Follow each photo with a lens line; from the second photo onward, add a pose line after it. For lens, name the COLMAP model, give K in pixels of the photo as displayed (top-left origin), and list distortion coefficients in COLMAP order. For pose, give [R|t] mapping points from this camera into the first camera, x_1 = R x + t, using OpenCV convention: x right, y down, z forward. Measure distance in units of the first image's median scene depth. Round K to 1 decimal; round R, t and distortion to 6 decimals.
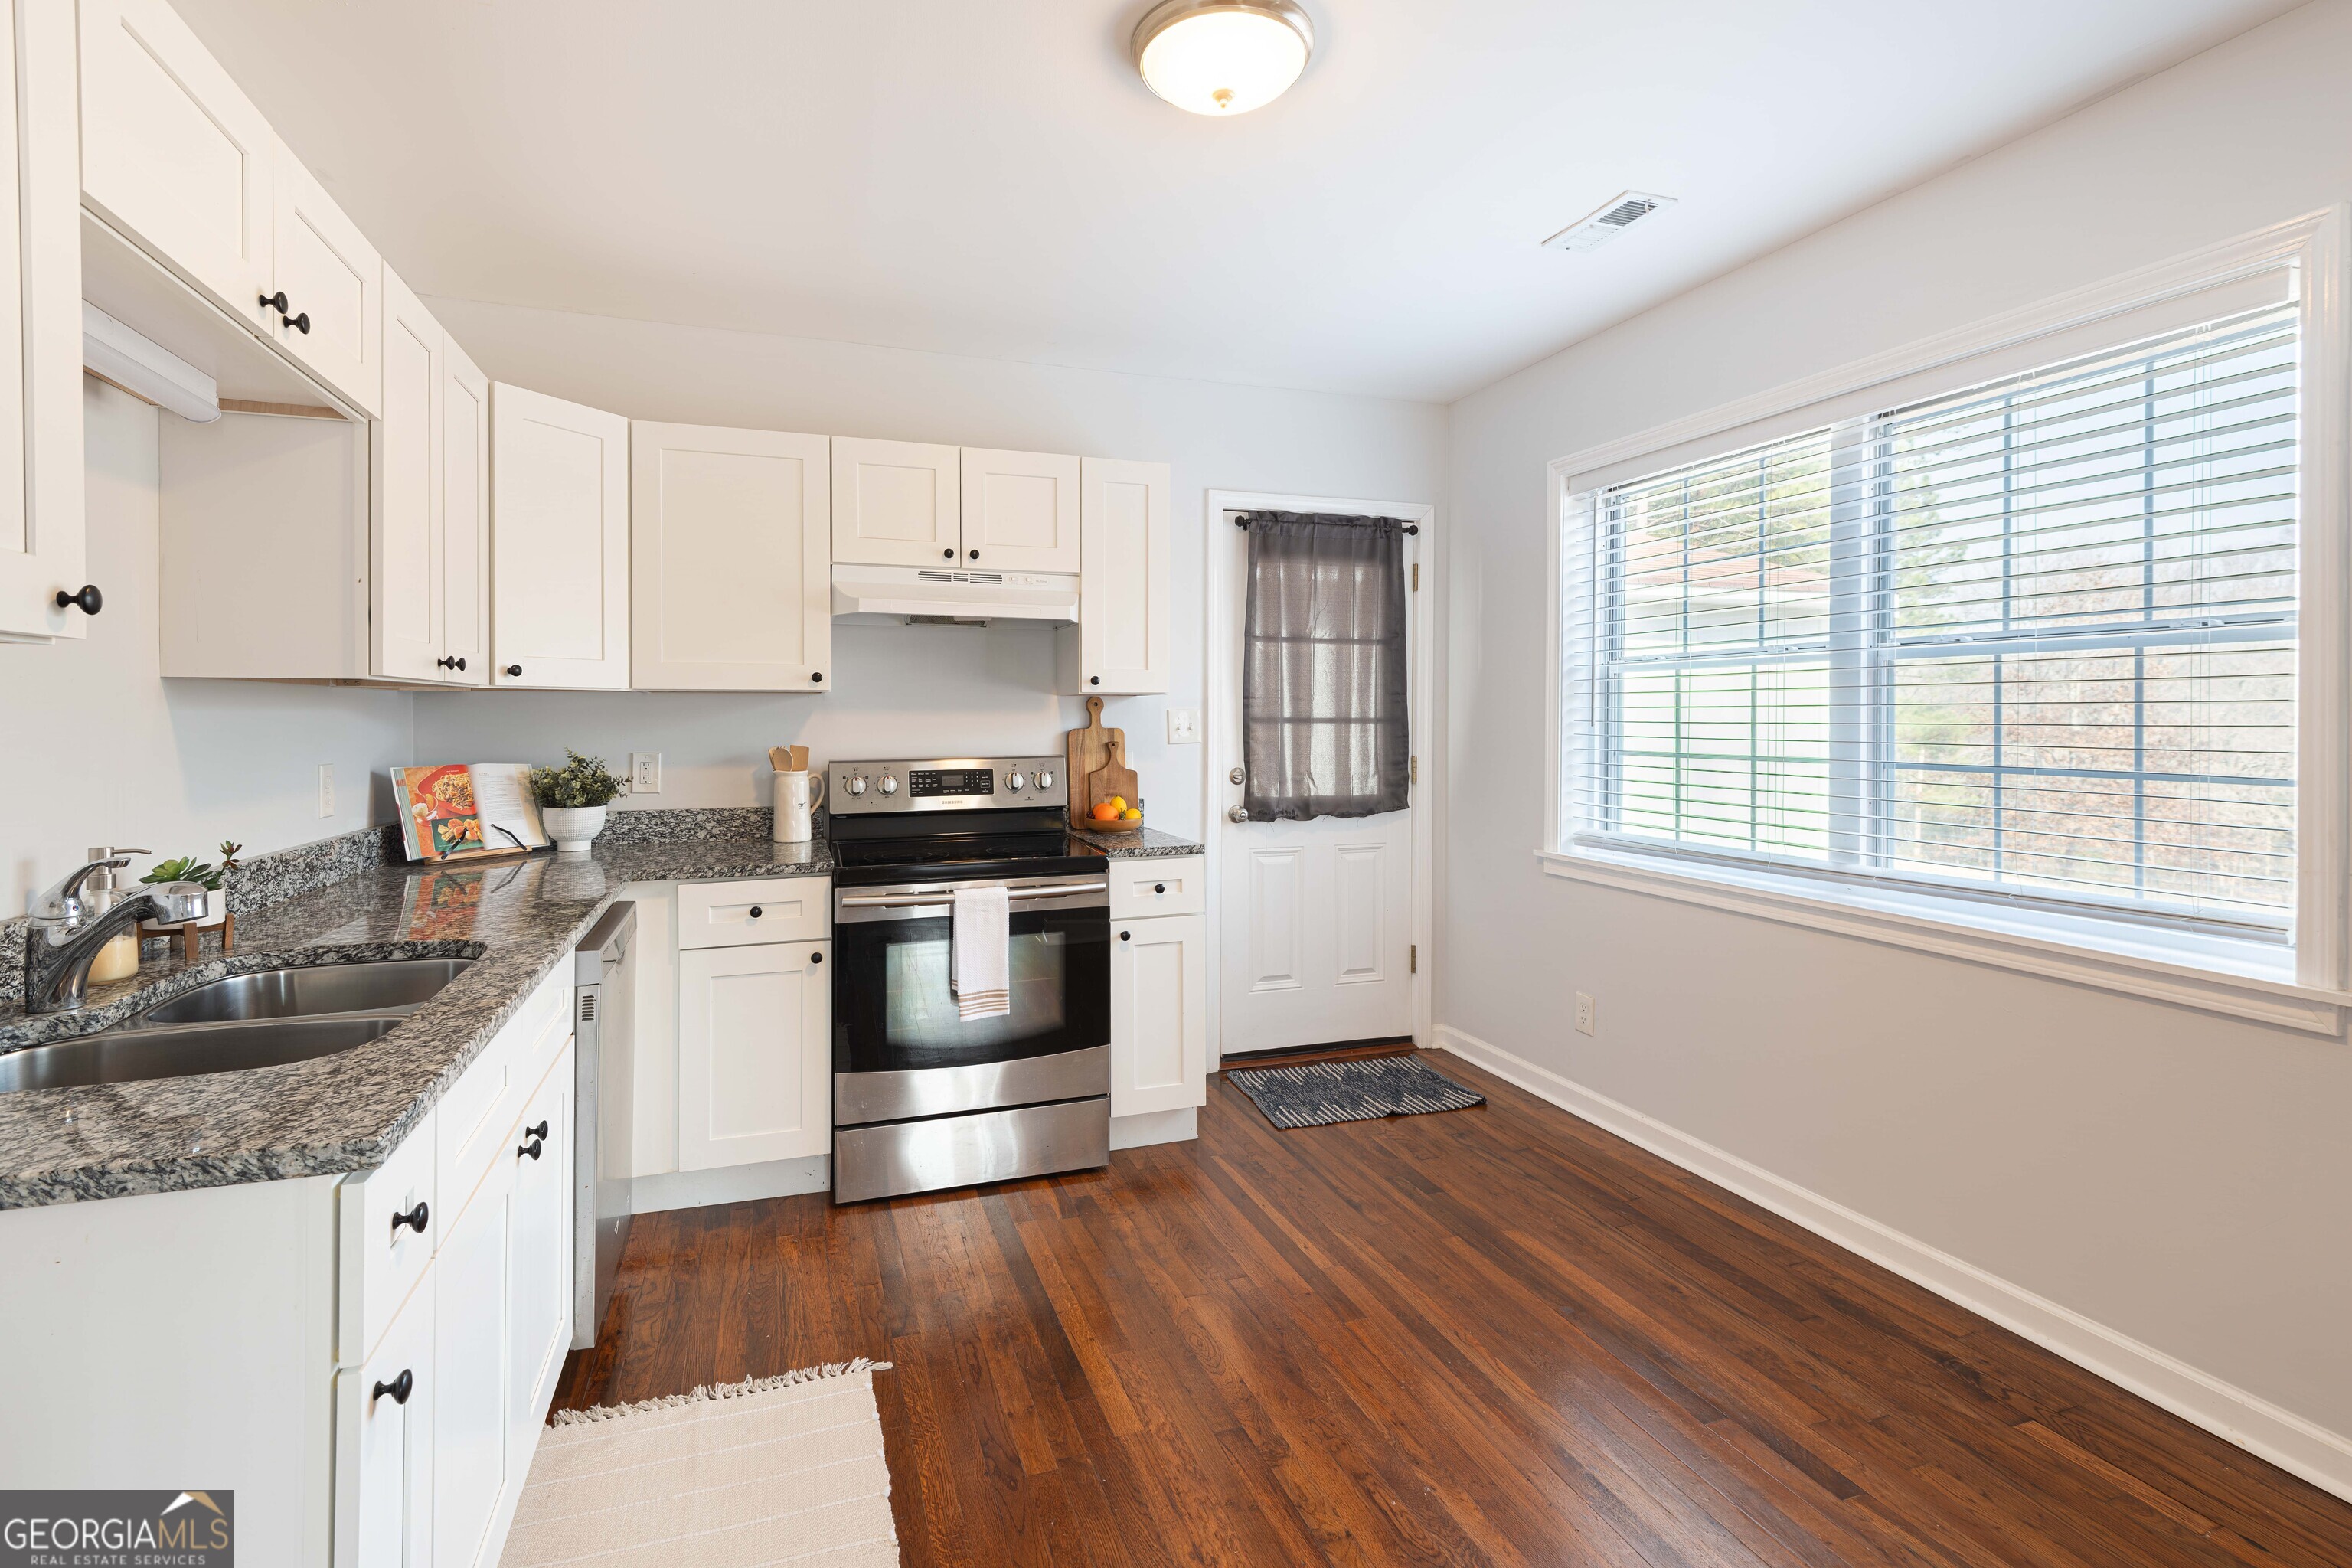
lens RADIAL K [[1127.3, 0, 1129.3], [0, 1127.3, 723.2], [0, 0, 1]] dist [-0.002489, -0.000600]
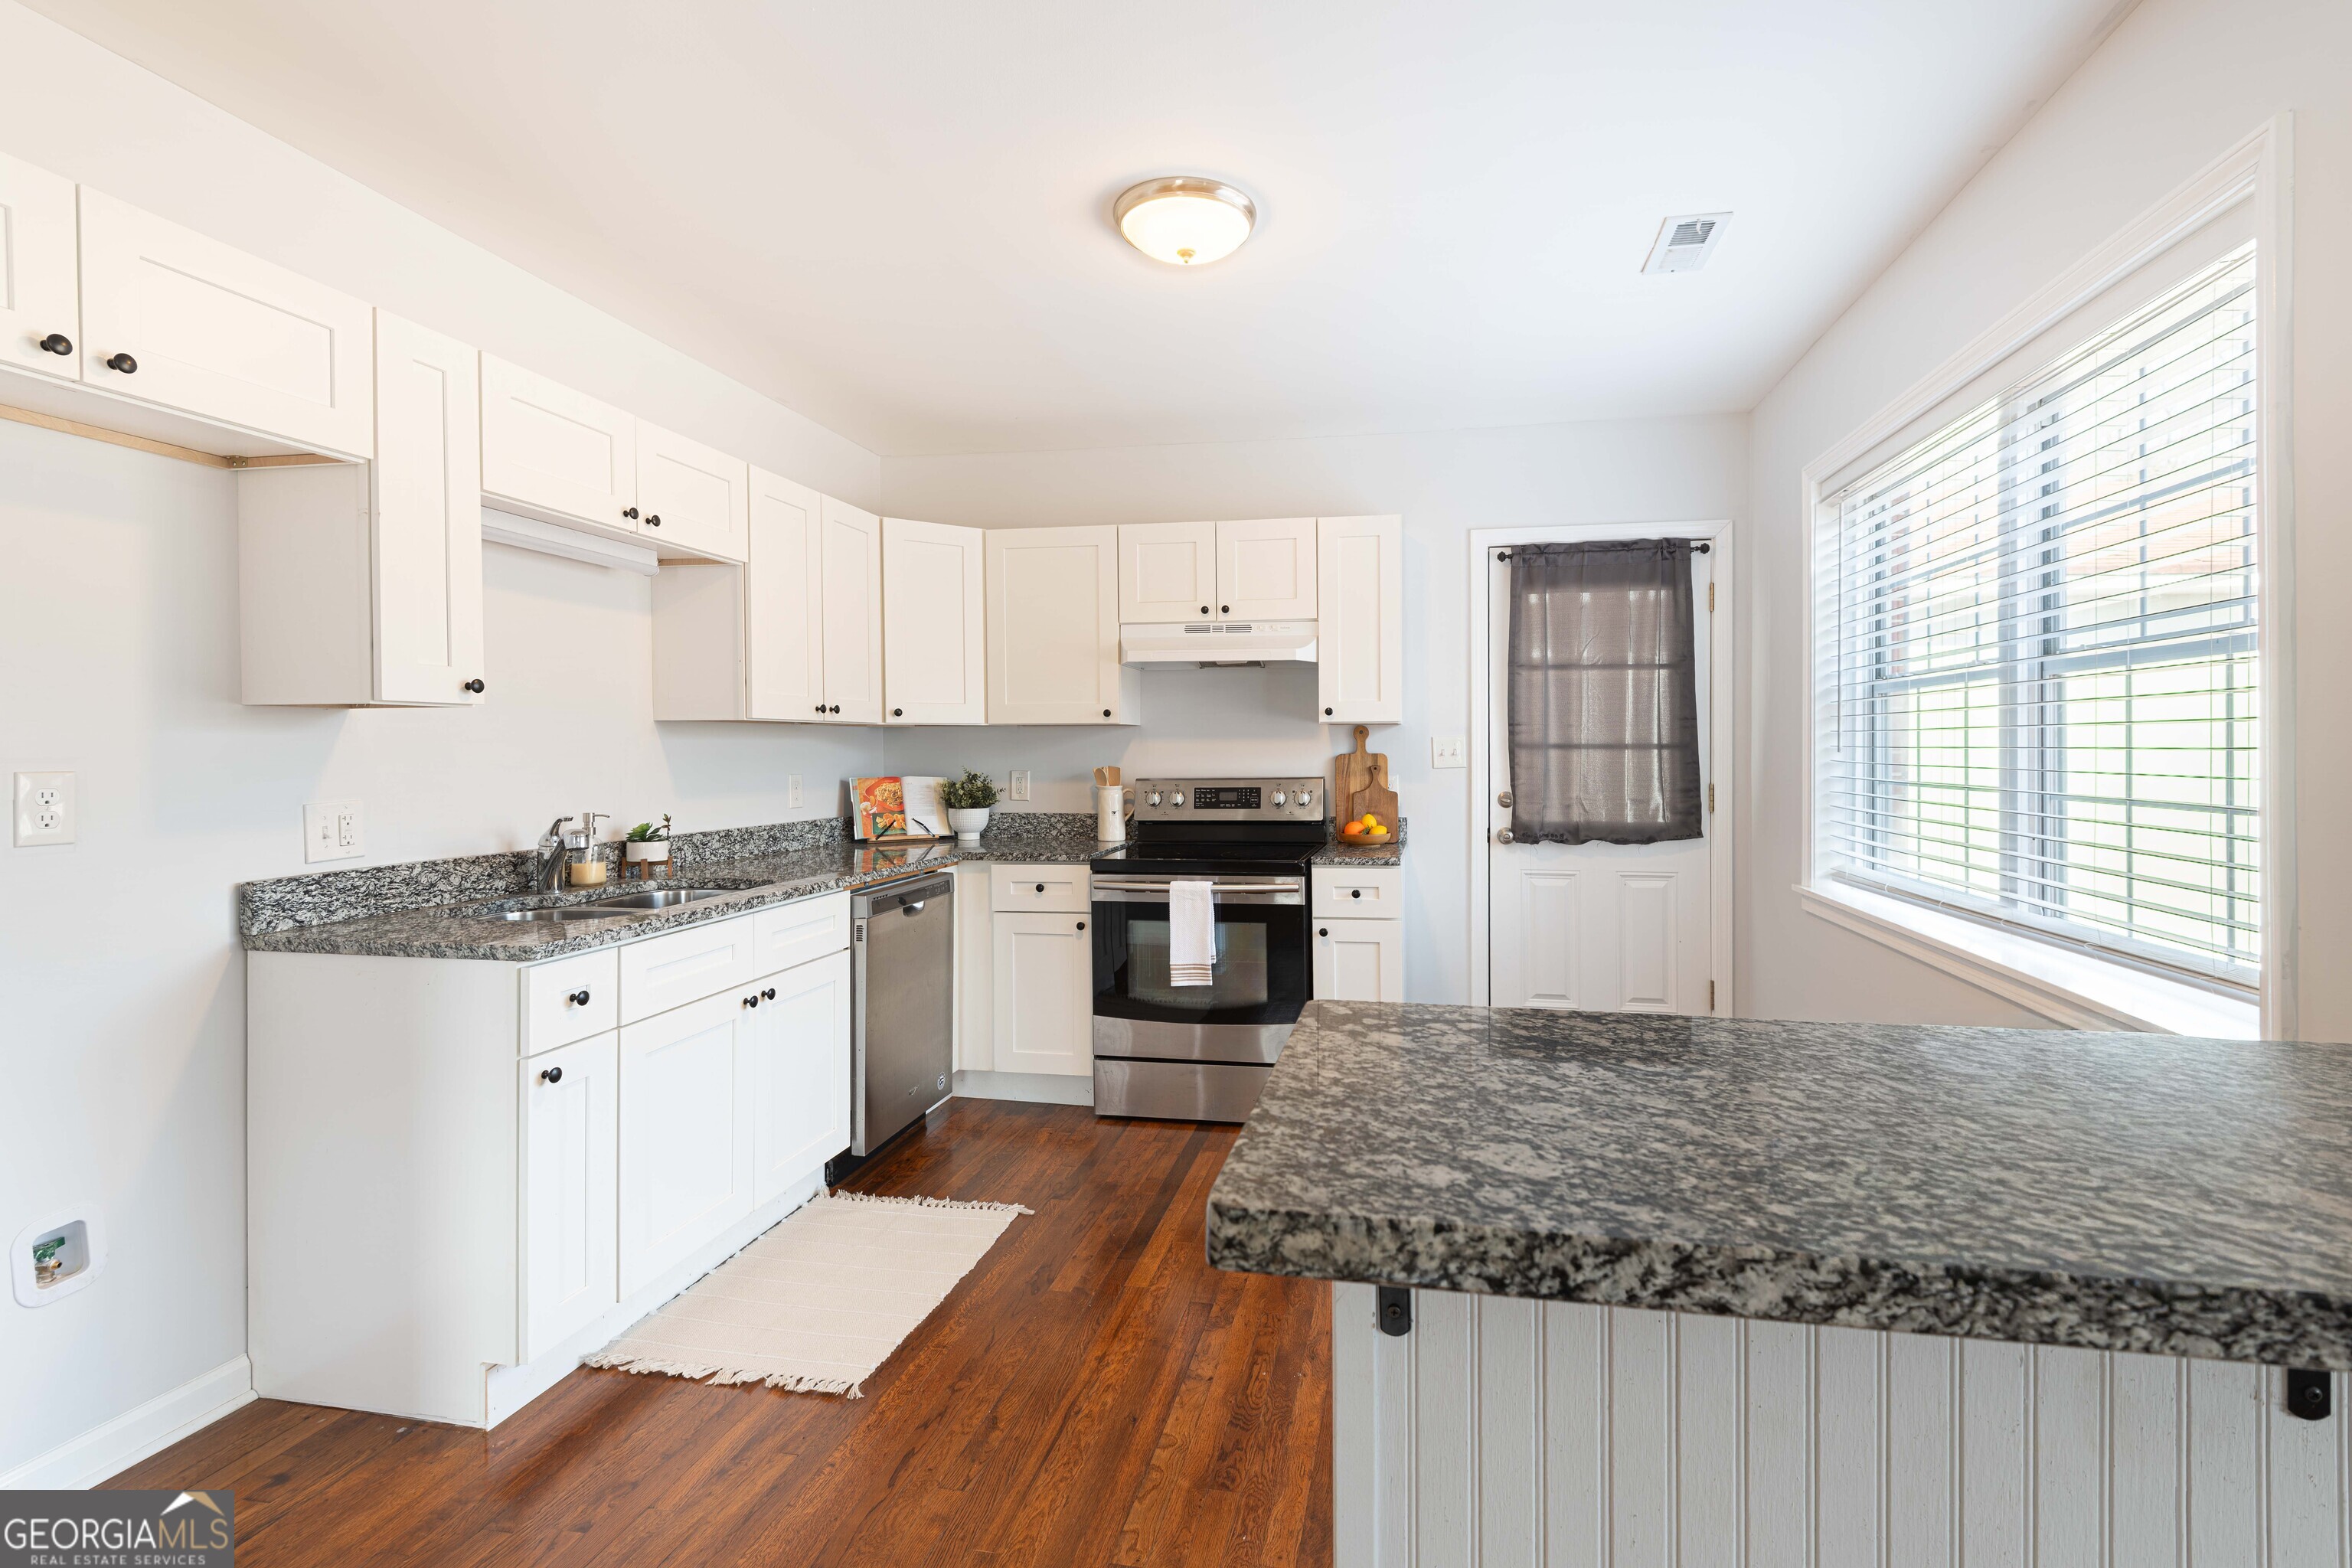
lens RADIAL K [[1089.9, 0, 1186.2], [0, 1089.9, 771.5], [0, 0, 1]] dist [0.001122, -0.000080]
pose [[0.863254, 0.010155, -0.504668, 0.410016], [-0.001525, 0.999846, 0.017511, 0.003861], [0.504768, -0.014347, 0.863136, -0.032095]]
